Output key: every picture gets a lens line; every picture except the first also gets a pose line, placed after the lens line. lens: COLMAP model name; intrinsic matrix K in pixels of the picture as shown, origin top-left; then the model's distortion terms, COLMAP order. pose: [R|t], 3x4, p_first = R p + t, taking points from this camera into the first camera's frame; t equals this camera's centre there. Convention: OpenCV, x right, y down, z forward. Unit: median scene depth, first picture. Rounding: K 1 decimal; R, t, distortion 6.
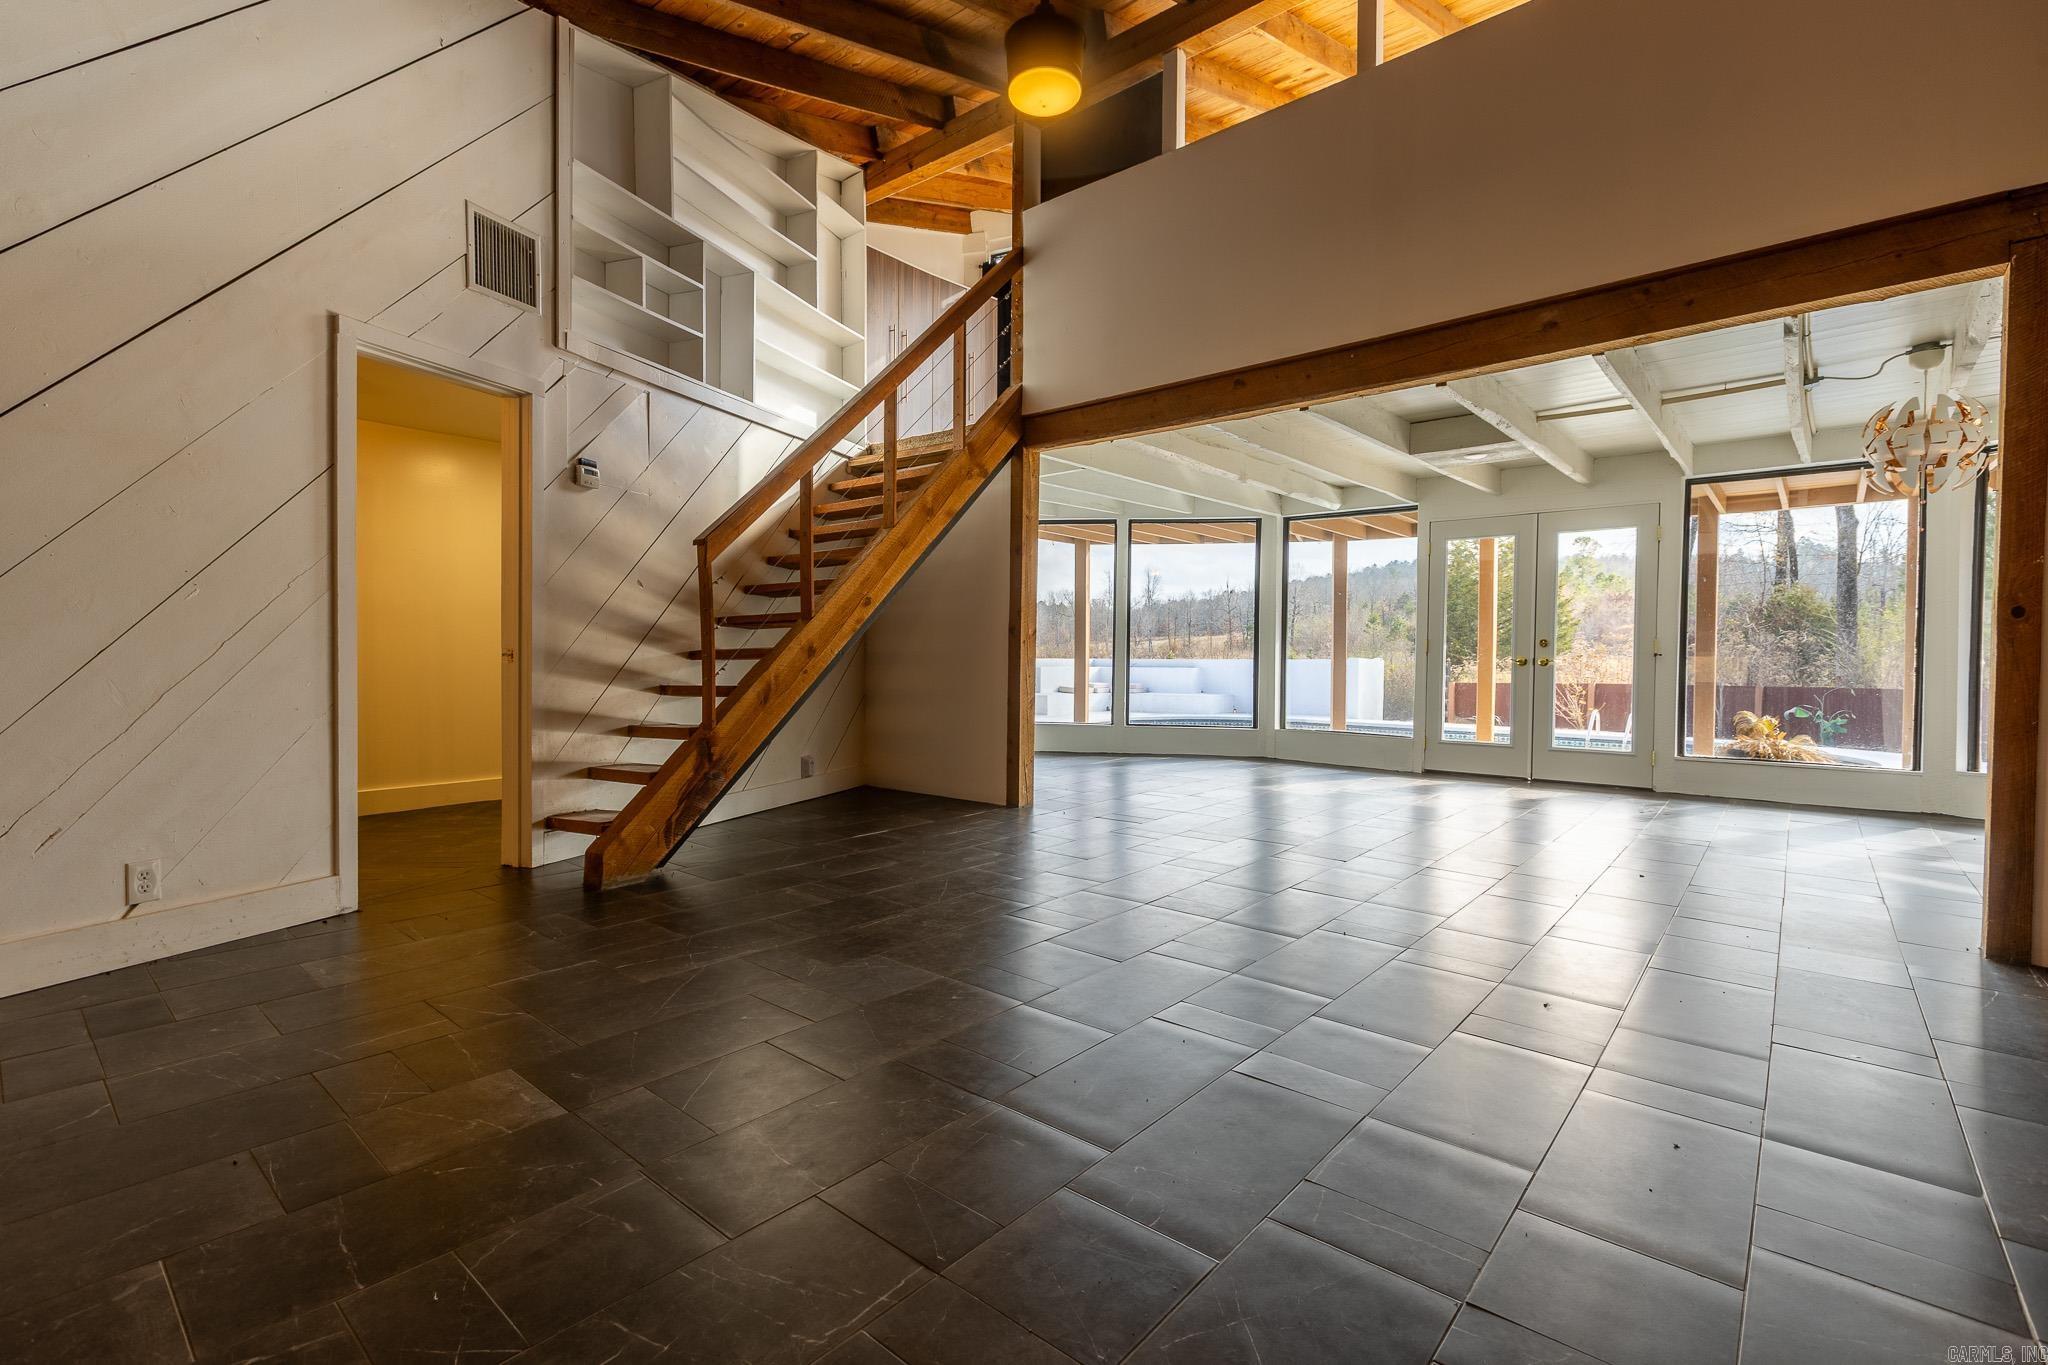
lens RADIAL K [[924.9, 0, 1009.5], [0, 924.9, 677.3], [0, 0, 1]] dist [0.002329, -0.000082]
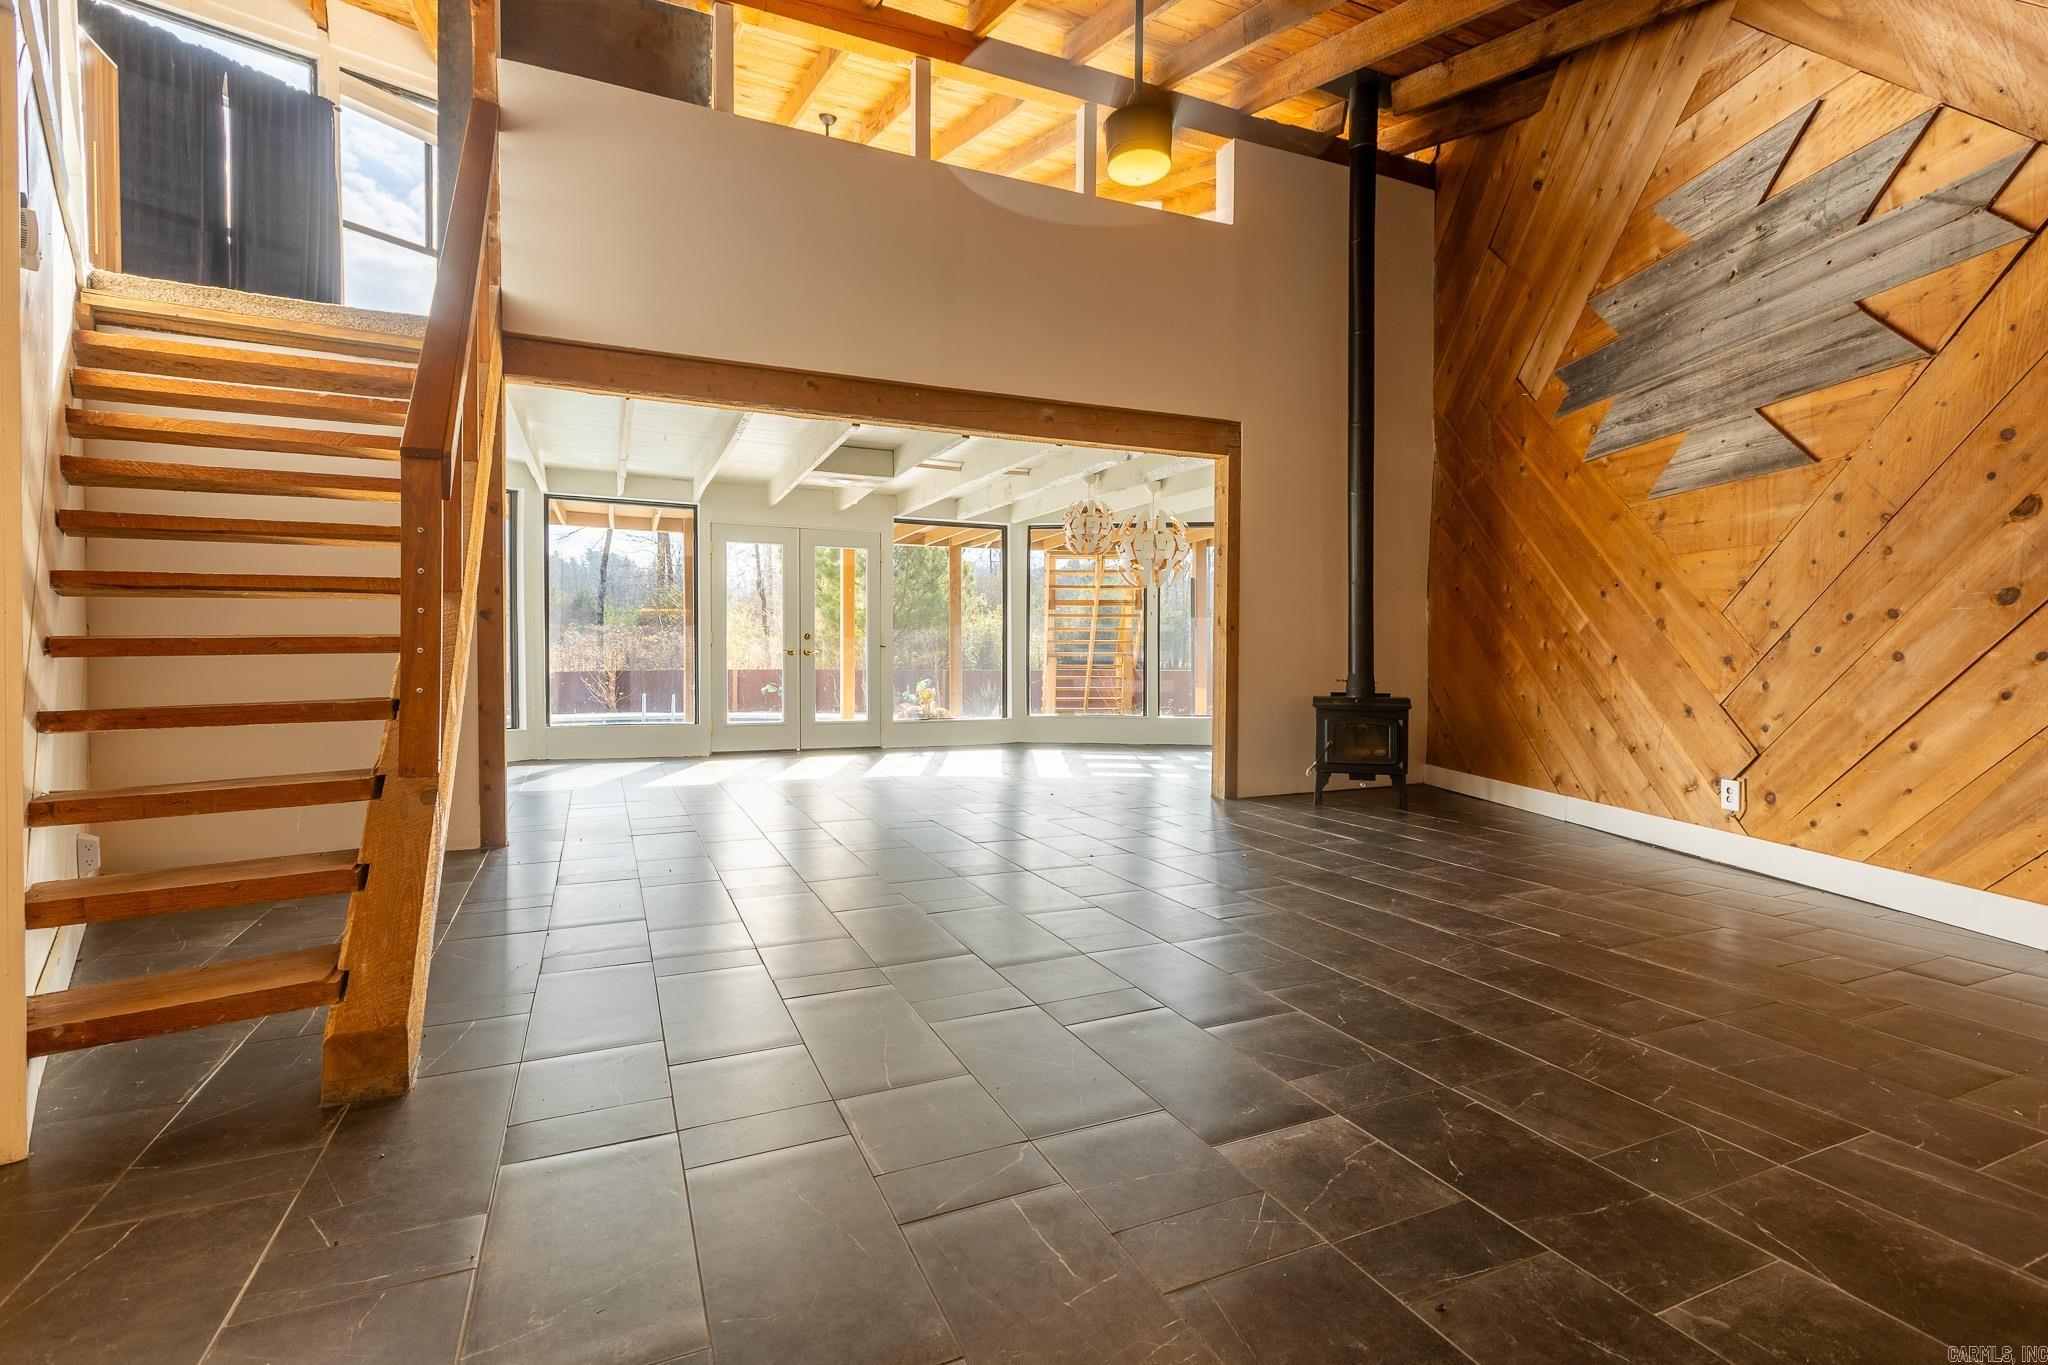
lens RADIAL K [[924.9, 0, 1009.5], [0, 924.9, 677.3], [0, 0, 1]] dist [0.002329, -0.000082]
pose [[0.420797, -0.021987, 0.906889, -0.678933], [0.014644, 0.999741, 0.017444, -0.003812], [-0.907037, 0.005940, 0.421009, 0.407601]]
